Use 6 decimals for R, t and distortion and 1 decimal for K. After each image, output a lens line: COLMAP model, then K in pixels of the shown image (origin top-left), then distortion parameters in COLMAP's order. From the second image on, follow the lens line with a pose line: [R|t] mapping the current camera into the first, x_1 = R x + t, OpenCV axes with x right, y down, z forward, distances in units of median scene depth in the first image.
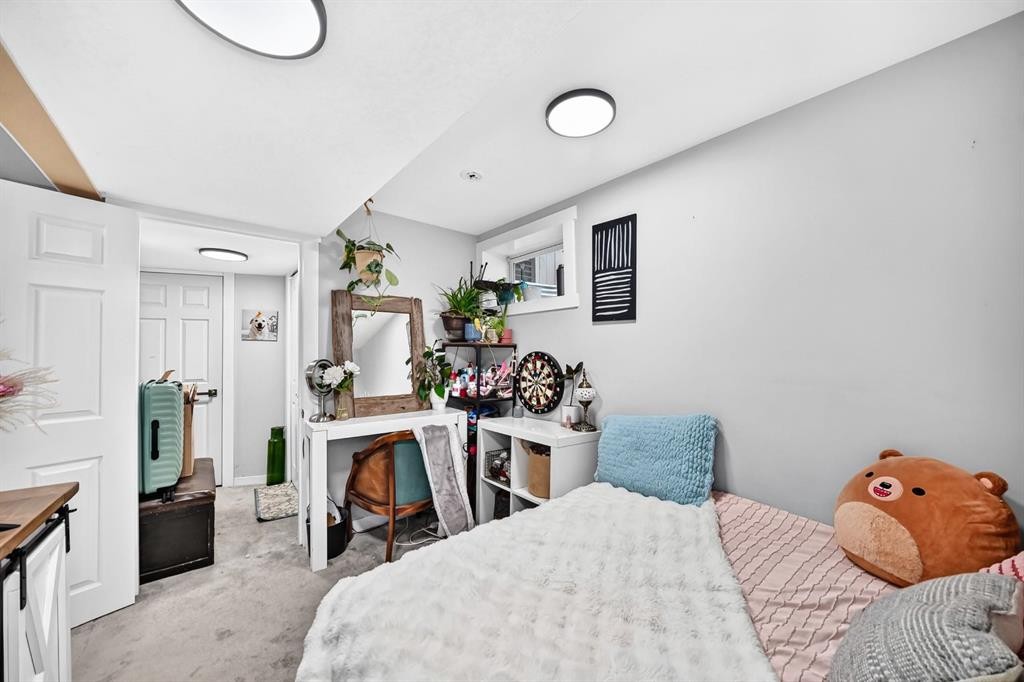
lens RADIAL K [[372.2, 0, 516.2], [0, 372.2, 341.8], [0, 0, 1]] dist [-0.036479, 0.008825]
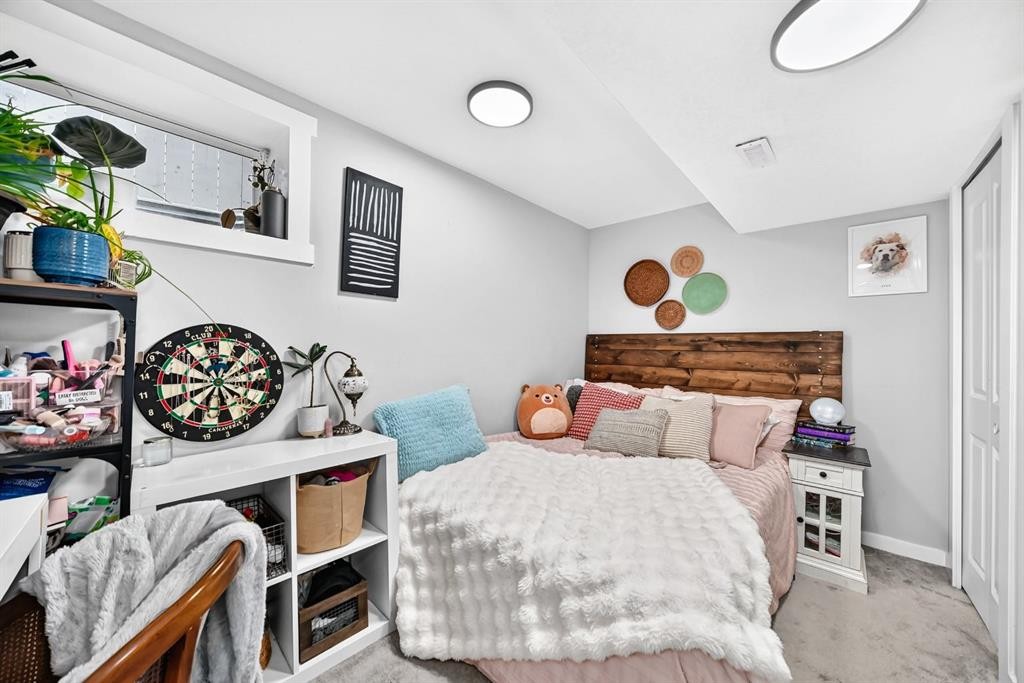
lens RADIAL K [[372.2, 0, 516.2], [0, 372.2, 342.3], [0, 0, 1]] dist [-0.036479, 0.008825]
pose [[-0.135098, 0.012378, 0.990755, -0.538866], [-0.039044, 0.999079, -0.017806, 0.047291], [-0.990063, -0.041089, -0.134490, 0.672649]]
